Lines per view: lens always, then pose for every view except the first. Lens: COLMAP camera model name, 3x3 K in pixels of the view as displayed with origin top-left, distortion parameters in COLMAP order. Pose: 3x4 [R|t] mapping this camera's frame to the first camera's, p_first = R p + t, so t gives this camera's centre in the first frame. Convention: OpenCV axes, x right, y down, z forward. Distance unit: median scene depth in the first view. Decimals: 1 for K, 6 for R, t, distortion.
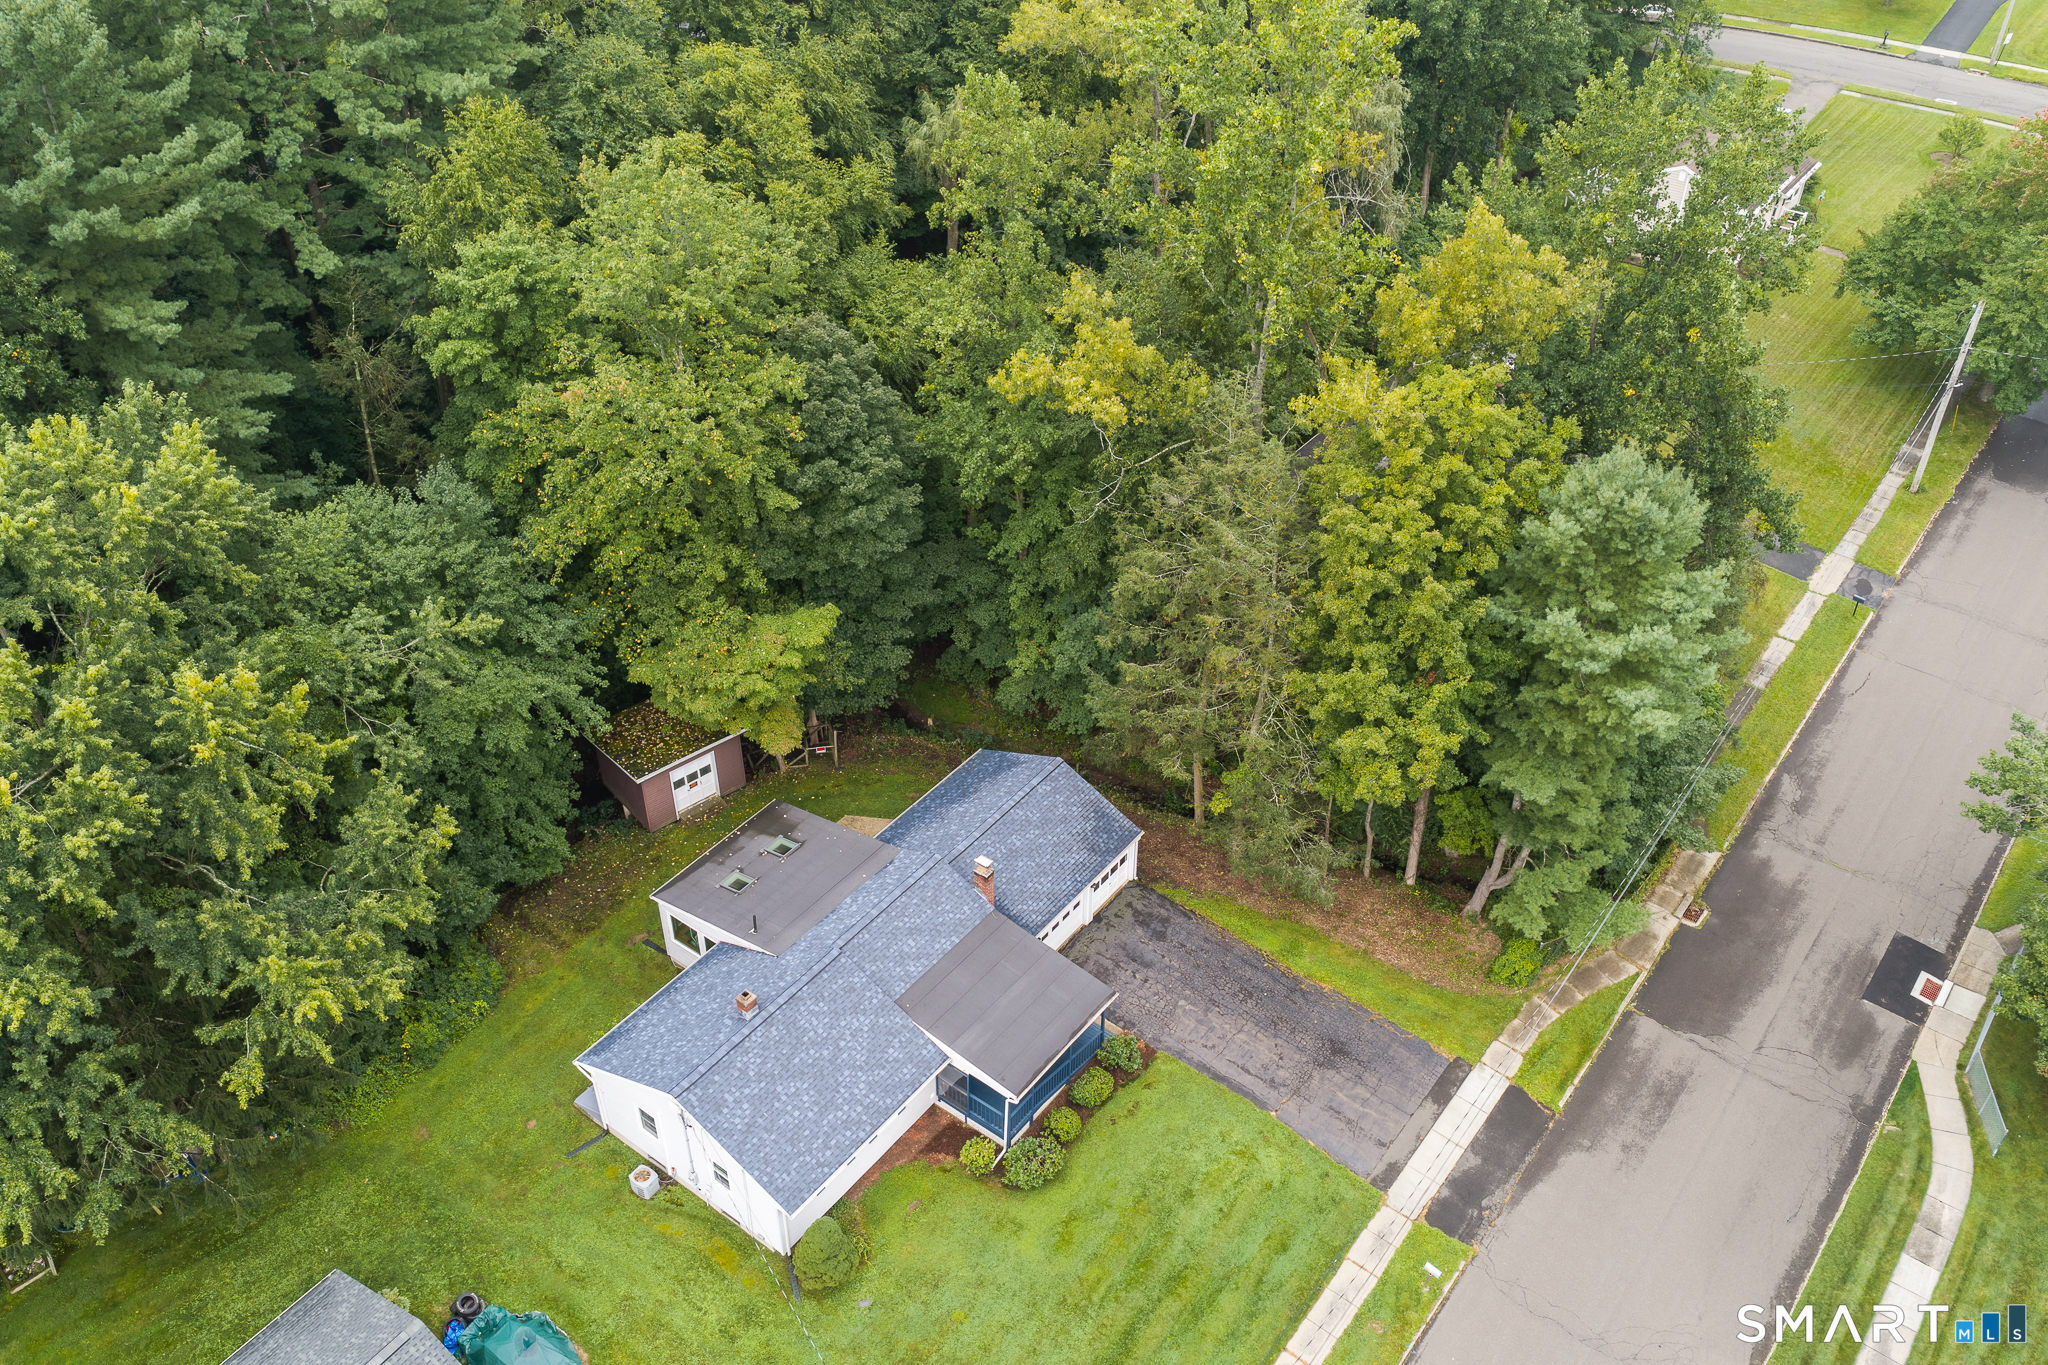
lens RADIAL K [[1692.1, 0, 1024.0], [0, 1692.1, 682.5], [0, 0, 1]] dist [0.017188, -0.018250]
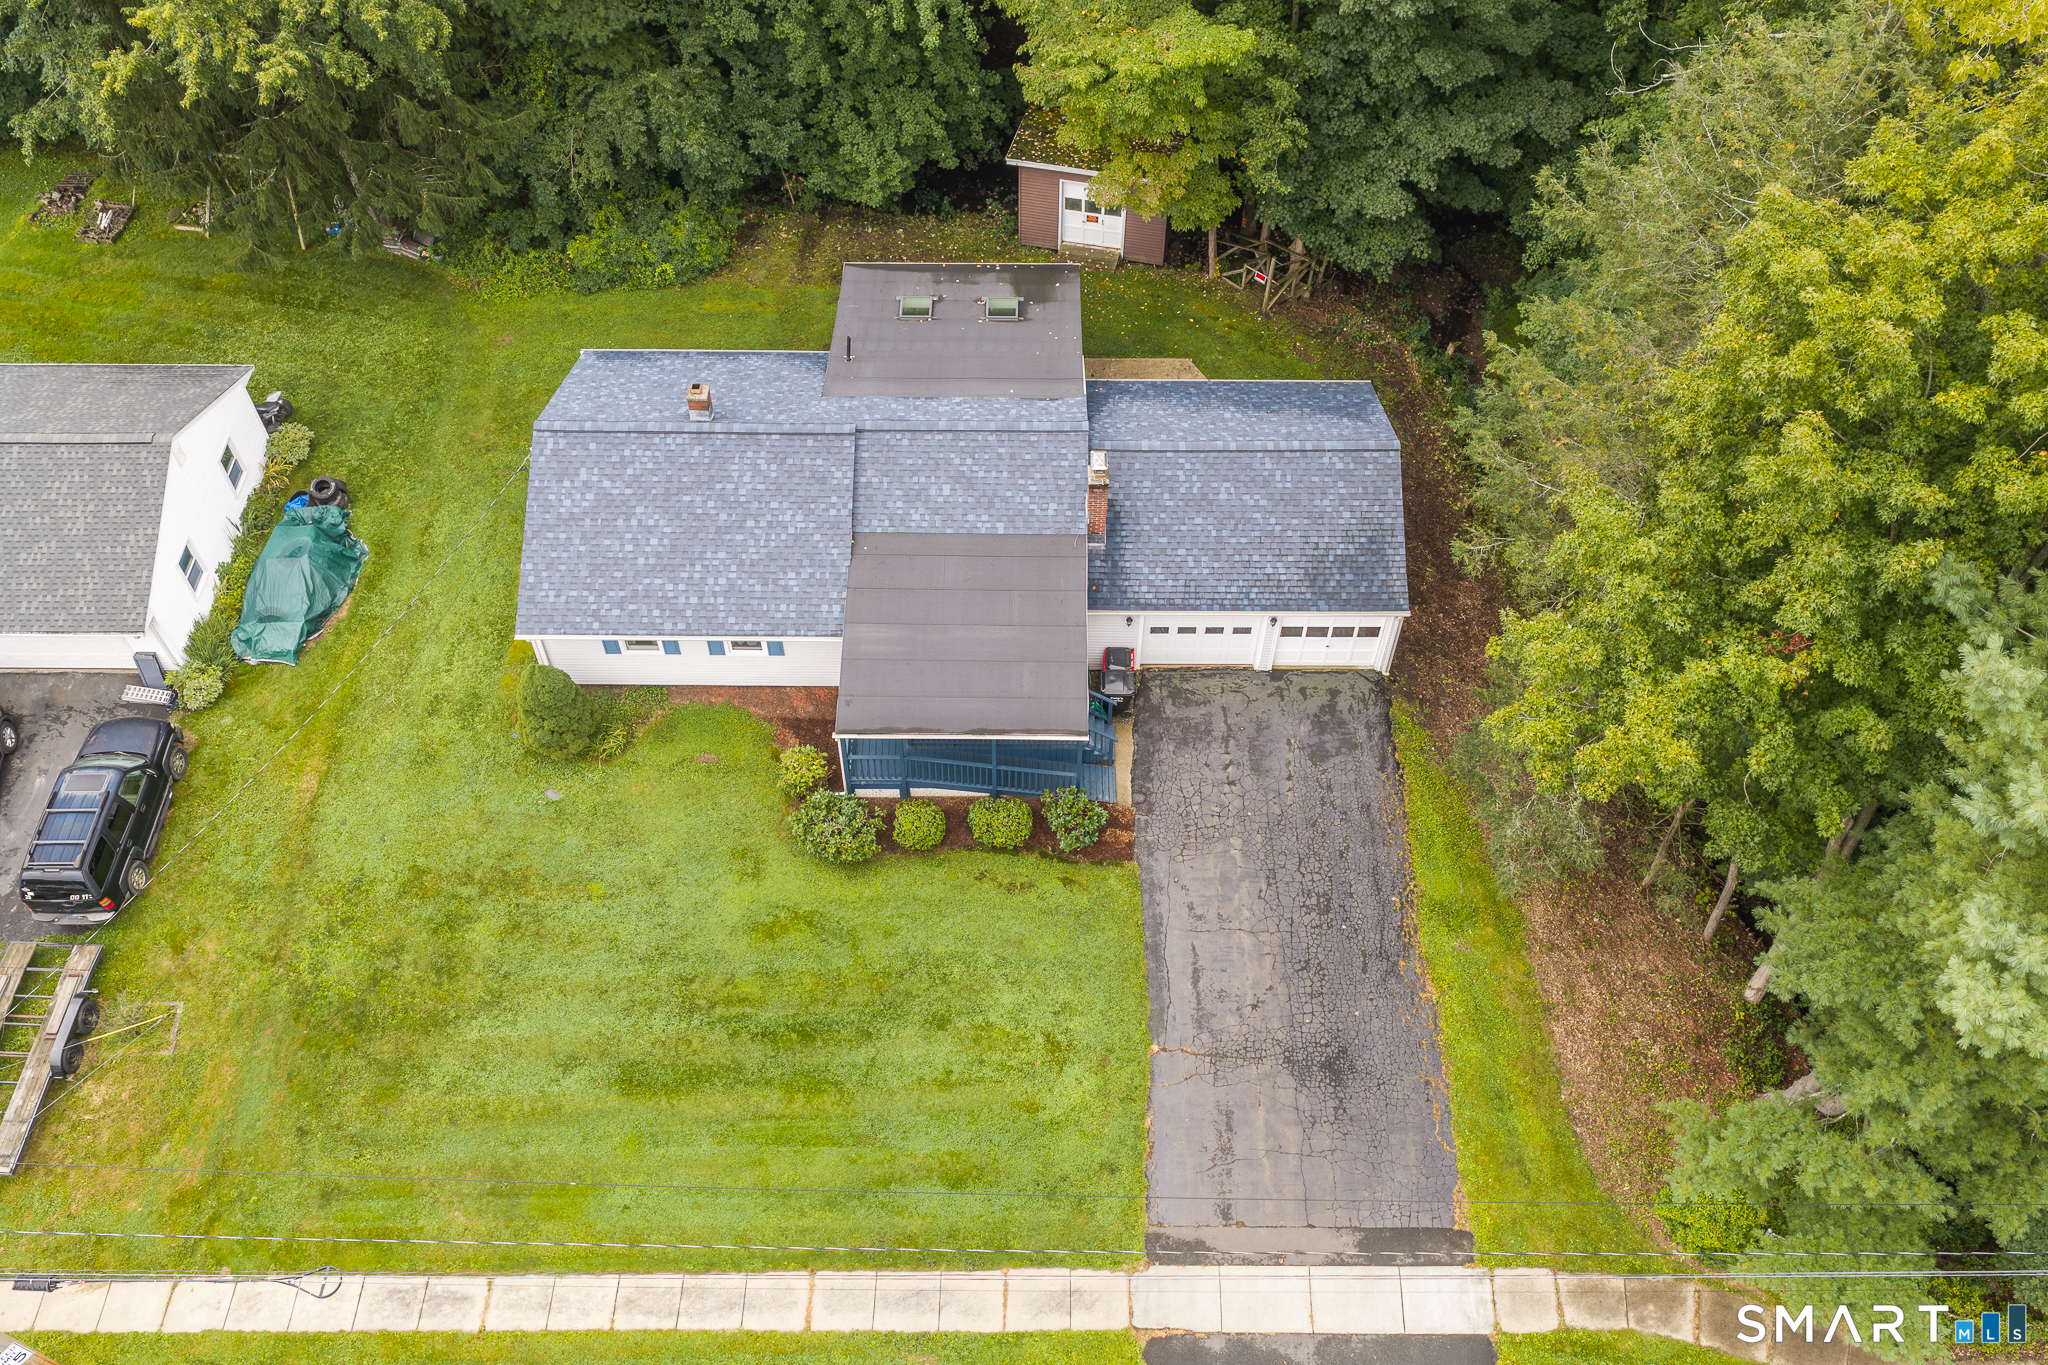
lens RADIAL K [[1692.1, 0, 1024.0], [0, 1692.1, 682.5], [0, 0, 1]] dist [0.017188, -0.018250]
pose [[0.603373, 0.633888, -0.483866, 0.324519], [-0.499260, 0.773402, 0.390626, -0.067900], [0.621836, 0.005882, 0.783125, 0.465121]]
